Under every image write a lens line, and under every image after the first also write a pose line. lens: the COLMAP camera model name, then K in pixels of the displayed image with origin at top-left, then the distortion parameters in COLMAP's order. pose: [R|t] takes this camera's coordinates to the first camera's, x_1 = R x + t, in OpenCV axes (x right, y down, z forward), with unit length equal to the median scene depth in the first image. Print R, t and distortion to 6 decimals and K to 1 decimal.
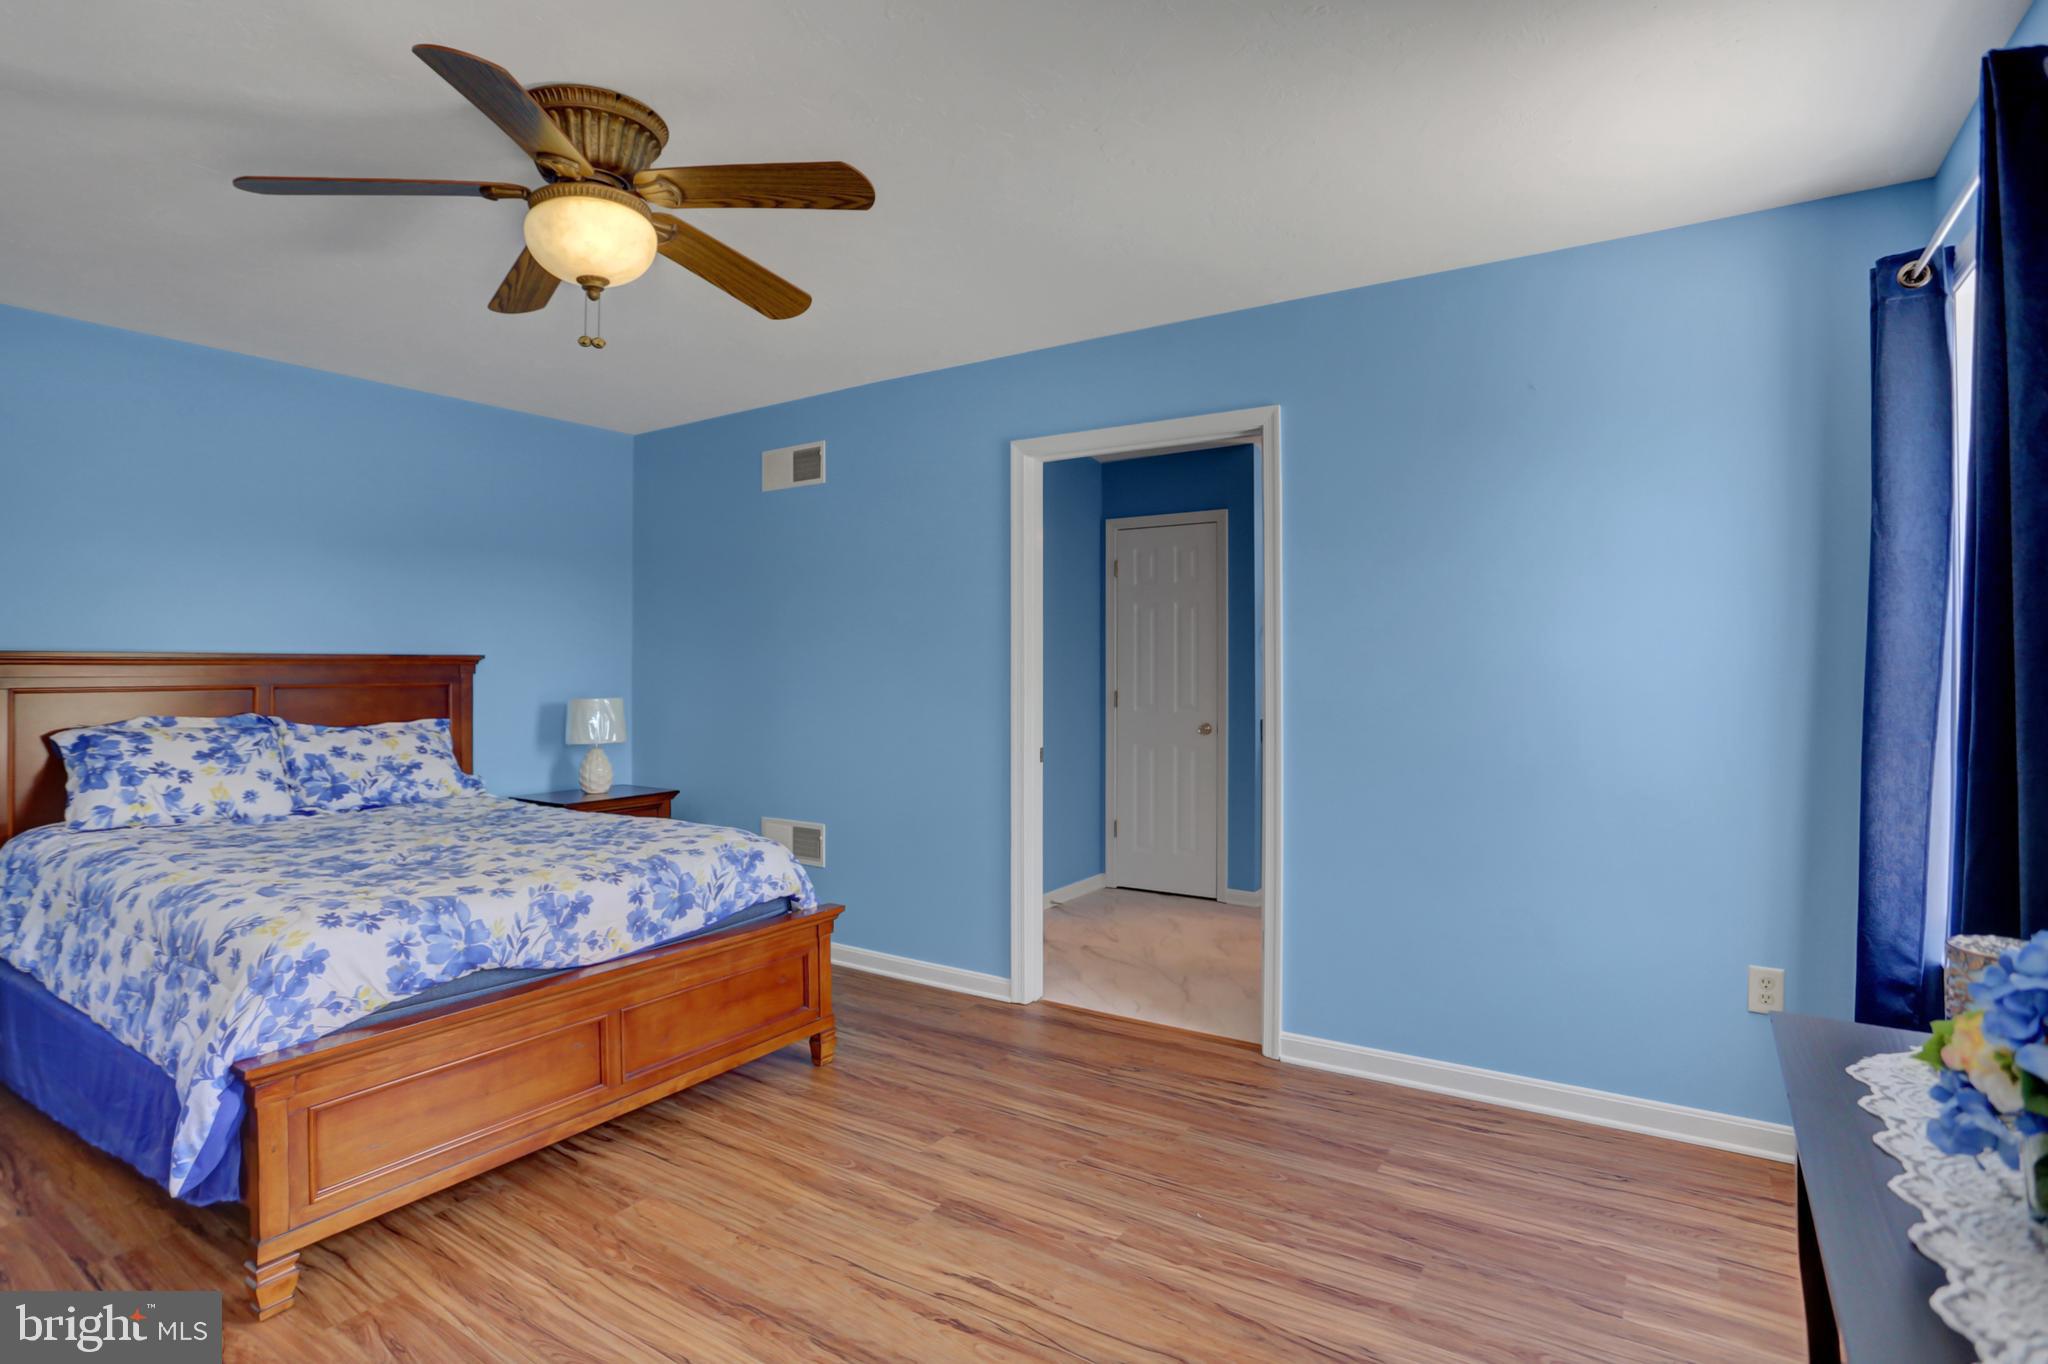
lens RADIAL K [[1017.6, 0, 1014.3], [0, 1017.6, 668.8], [0, 0, 1]] dist [-0.080906, 0.041253]
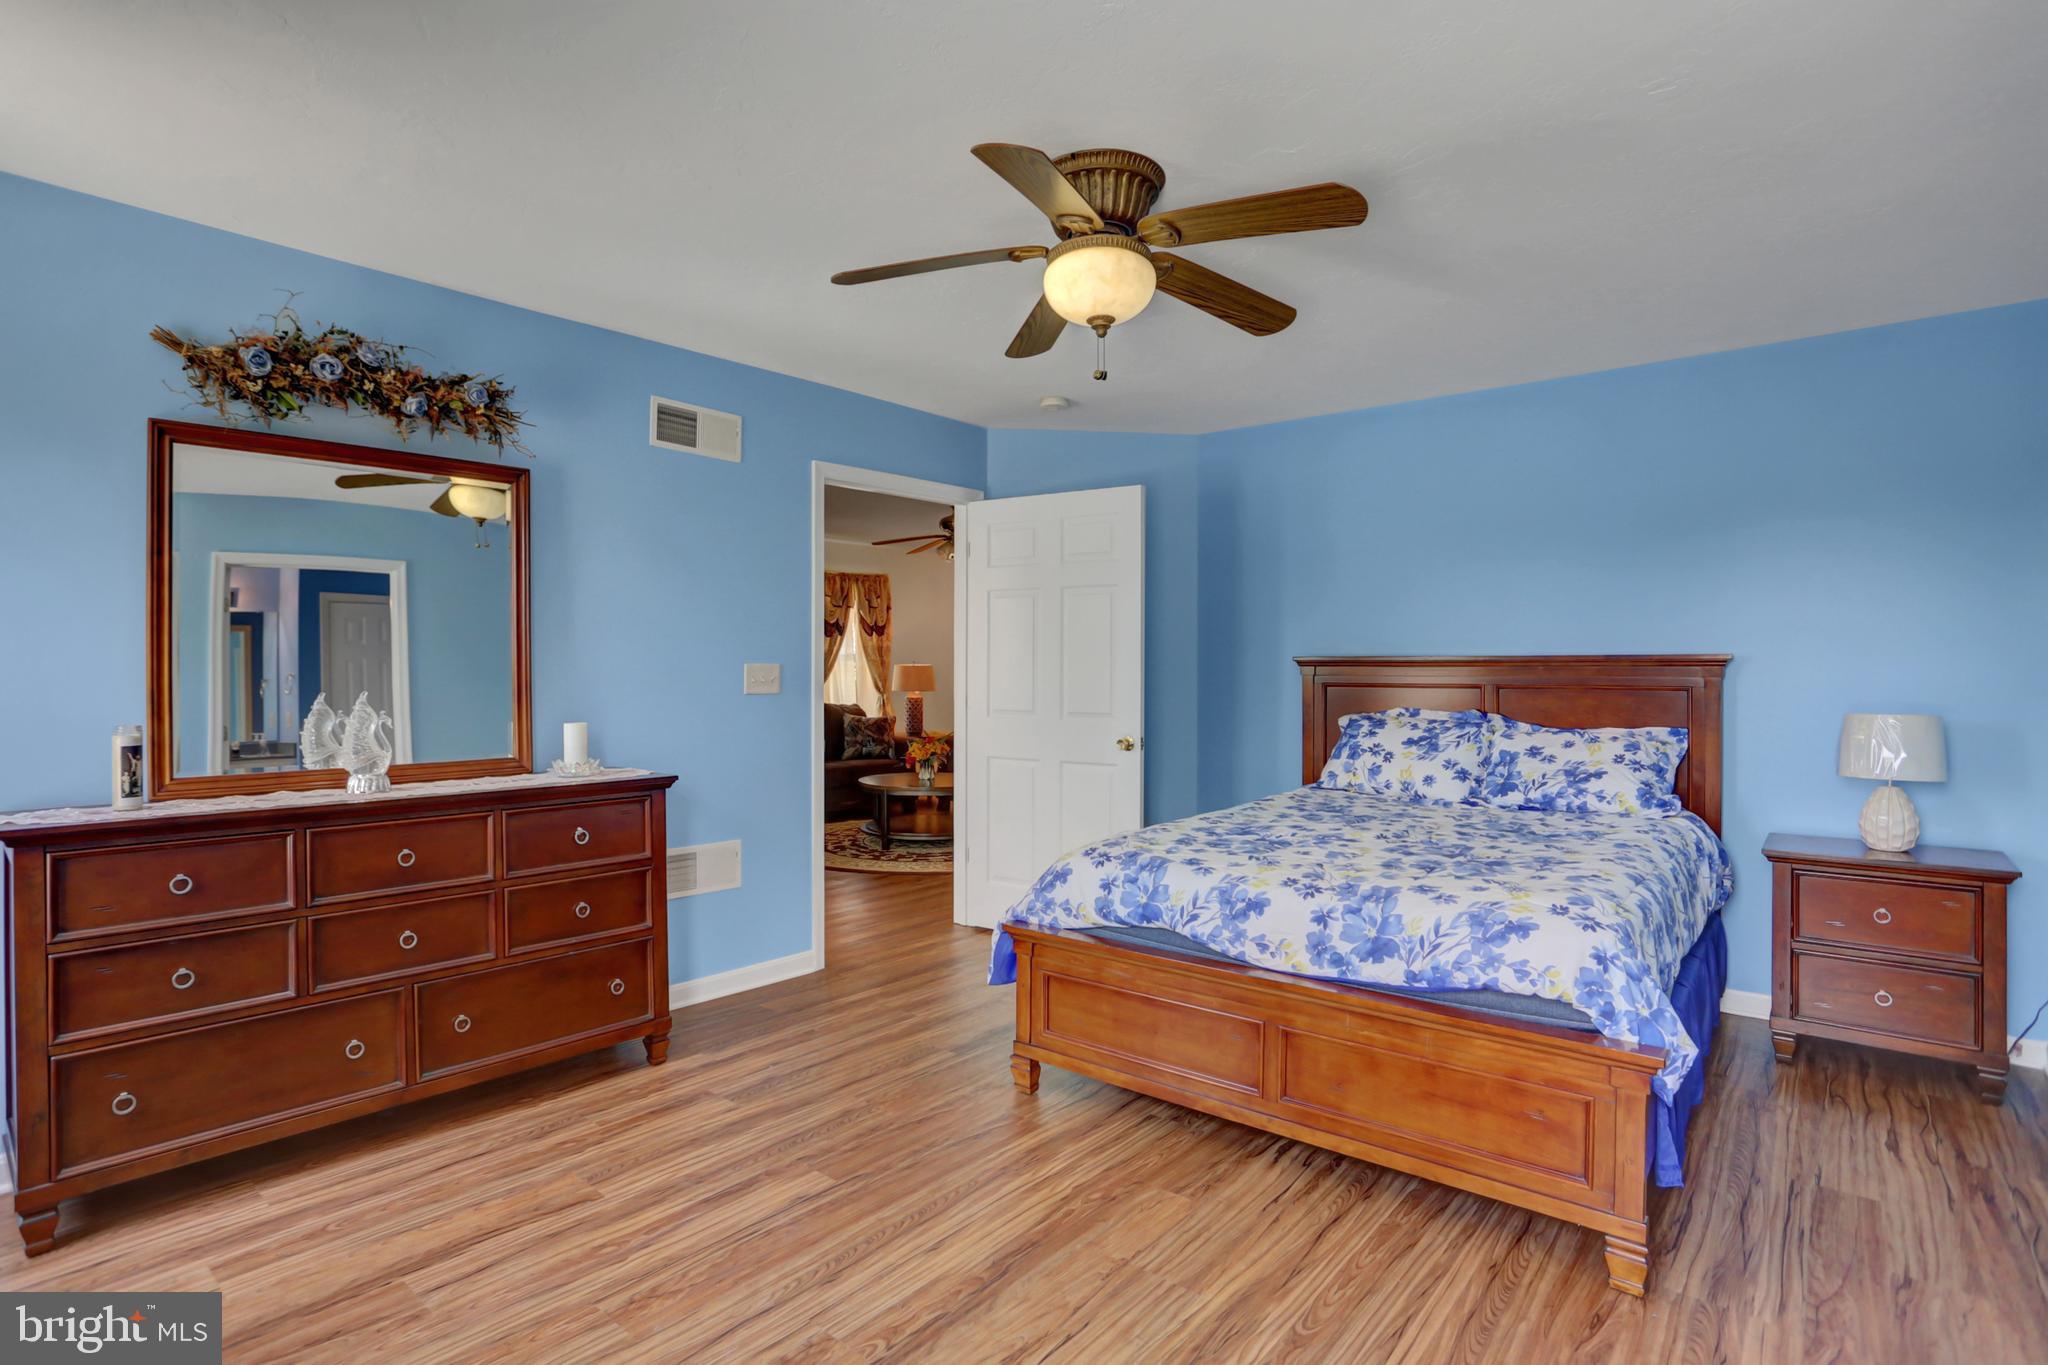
lens RADIAL K [[1017.6, 0, 1014.3], [0, 1017.6, 669.3], [0, 0, 1]] dist [-0.080906, 0.041253]
pose [[-0.112458, 0.001524, -0.993655, 0.584455], [-0.003948, 0.999990, 0.001981, -0.001704], [0.993649, 0.004146, -0.112451, 0.844402]]
